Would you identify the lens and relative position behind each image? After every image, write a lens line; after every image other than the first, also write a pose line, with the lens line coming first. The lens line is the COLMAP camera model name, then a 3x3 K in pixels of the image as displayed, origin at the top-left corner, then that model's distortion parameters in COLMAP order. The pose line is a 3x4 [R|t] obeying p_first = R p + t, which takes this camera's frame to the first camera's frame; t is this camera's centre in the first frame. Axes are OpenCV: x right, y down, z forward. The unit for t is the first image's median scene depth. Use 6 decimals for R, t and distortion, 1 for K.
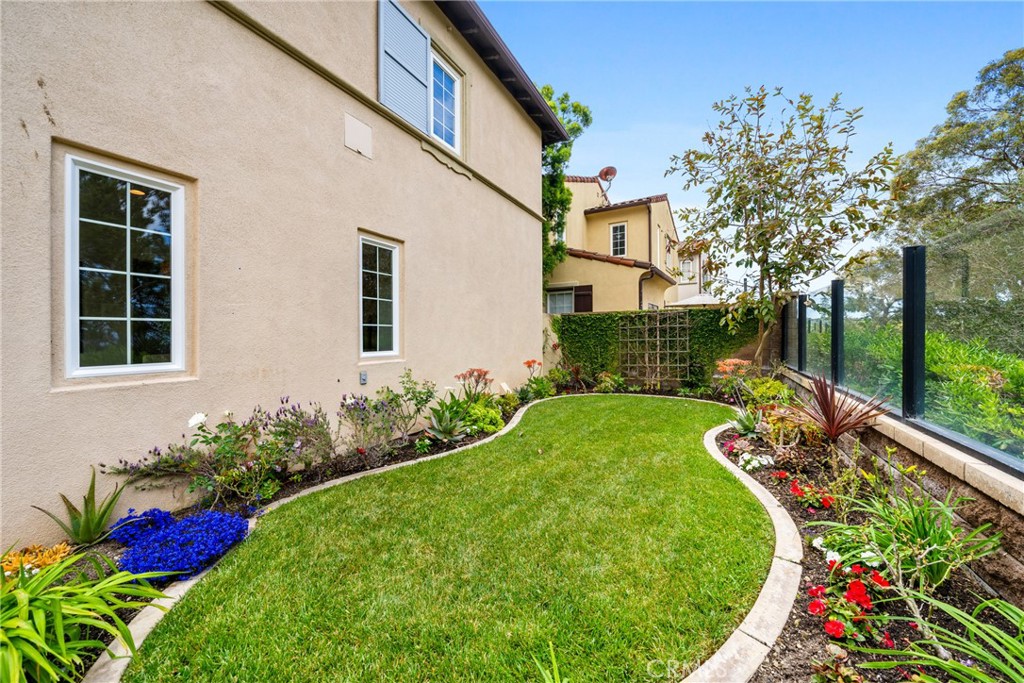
lens RADIAL K [[382.2, 0, 511.3], [0, 382.2, 342.0], [0, 0, 1]] dist [0.000057, 0.000043]
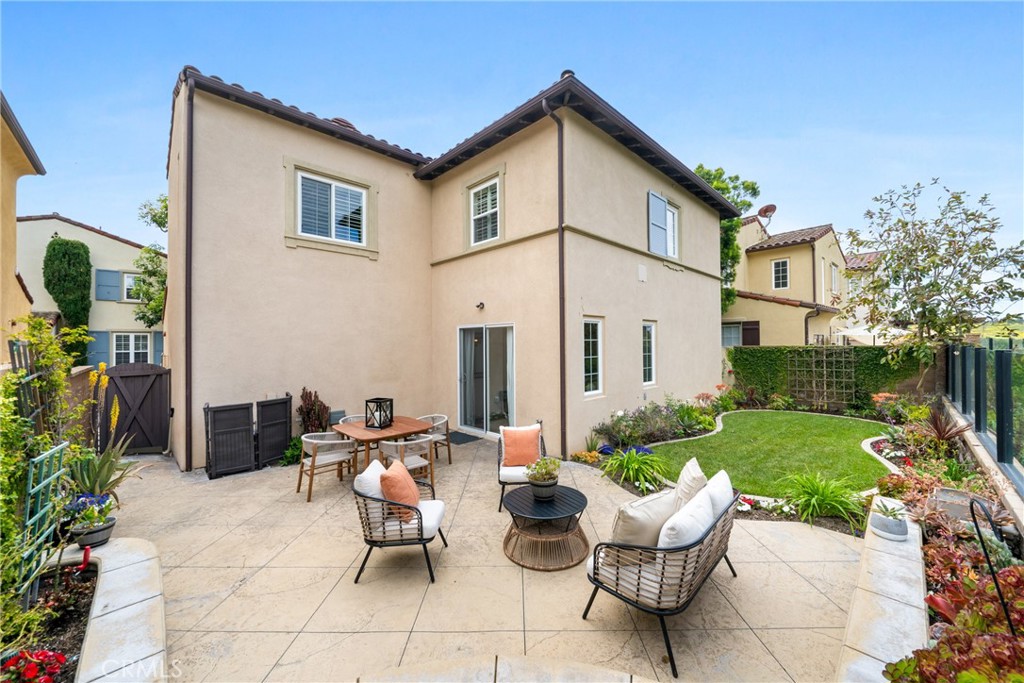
lens RADIAL K [[382.2, 0, 514.7], [0, 382.2, 340.4], [0, 0, 1]] dist [0.000057, 0.000043]
pose [[0.952751, -0.001144, -0.303751, -0.213286], [-0.005705, 0.999749, -0.021659, -0.072100], [0.303700, 0.022368, 0.952505, -0.529618]]
